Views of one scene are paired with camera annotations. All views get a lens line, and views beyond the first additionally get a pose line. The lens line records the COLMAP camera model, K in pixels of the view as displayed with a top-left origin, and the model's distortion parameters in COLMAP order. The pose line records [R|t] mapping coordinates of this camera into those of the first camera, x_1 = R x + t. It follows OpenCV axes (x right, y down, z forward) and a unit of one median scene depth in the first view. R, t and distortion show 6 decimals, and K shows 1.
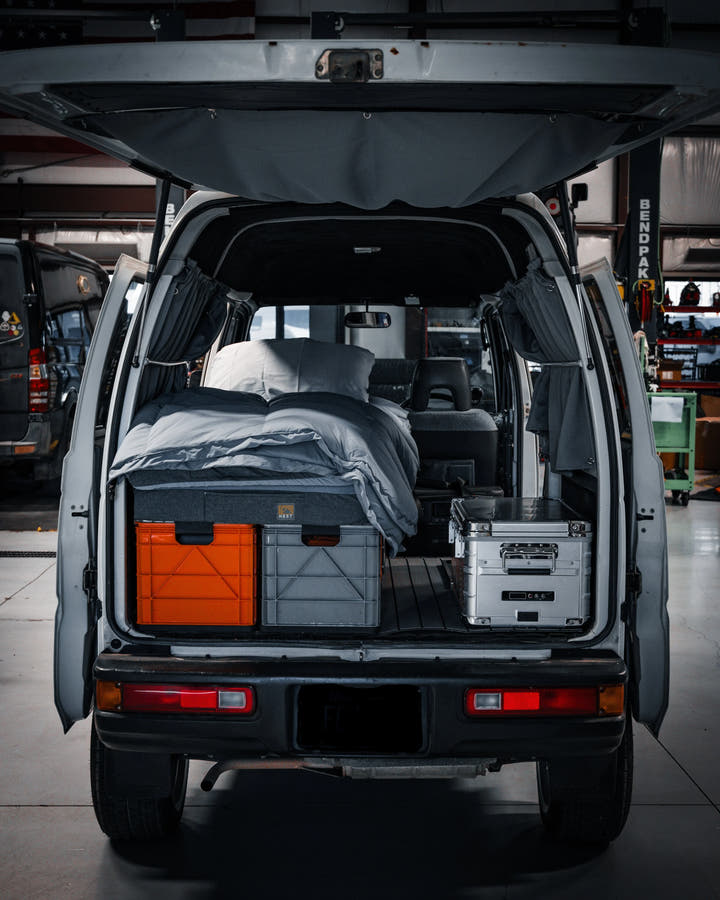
lens RADIAL K [[1307.9, 0, 360.0], [0, 1307.9, 450.0], [0, 0, 1]] dist [-0.010727, 0.053241]
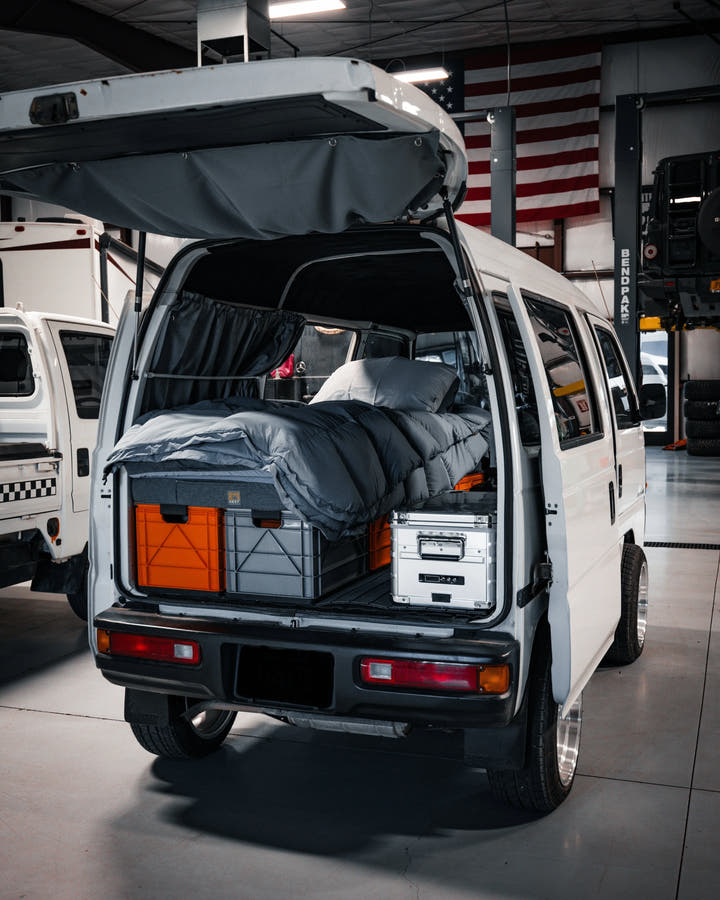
lens RADIAL K [[1009.7, 0, 360.0], [0, 1009.7, 450.0], [0, 0, 1]] dist [0.004103, -0.000397]
pose [[0.934560, 0.007841, -0.355720, 0.370476], [-0.009752, 0.999946, -0.003579, 0.005288], [0.355673, 0.006814, 0.934586, 0.171916]]
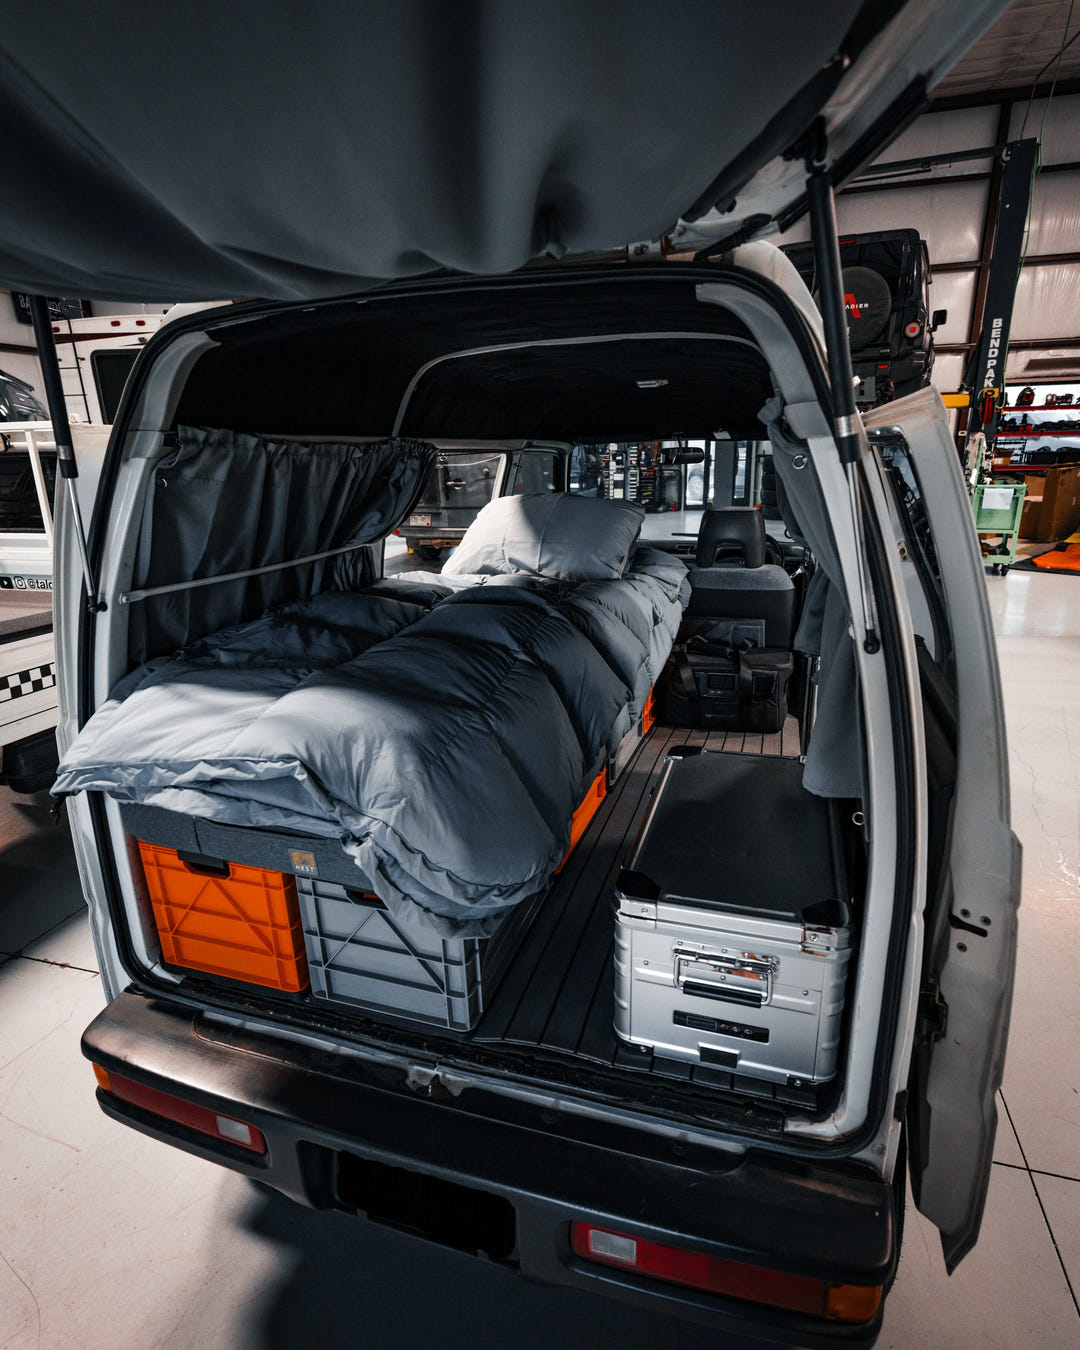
lens RADIAL K [[740.9, 0, 540.0], [0, 740.9, 675.0], [0, 0, 1]] dist [0.002122, 0.000543]
pose [[0.954706, 0.056592, -0.292119, 0.139923], [0.009678, 0.975321, 0.220578, -0.109592], [0.297393, -0.213415, 0.930597, 0.713298]]
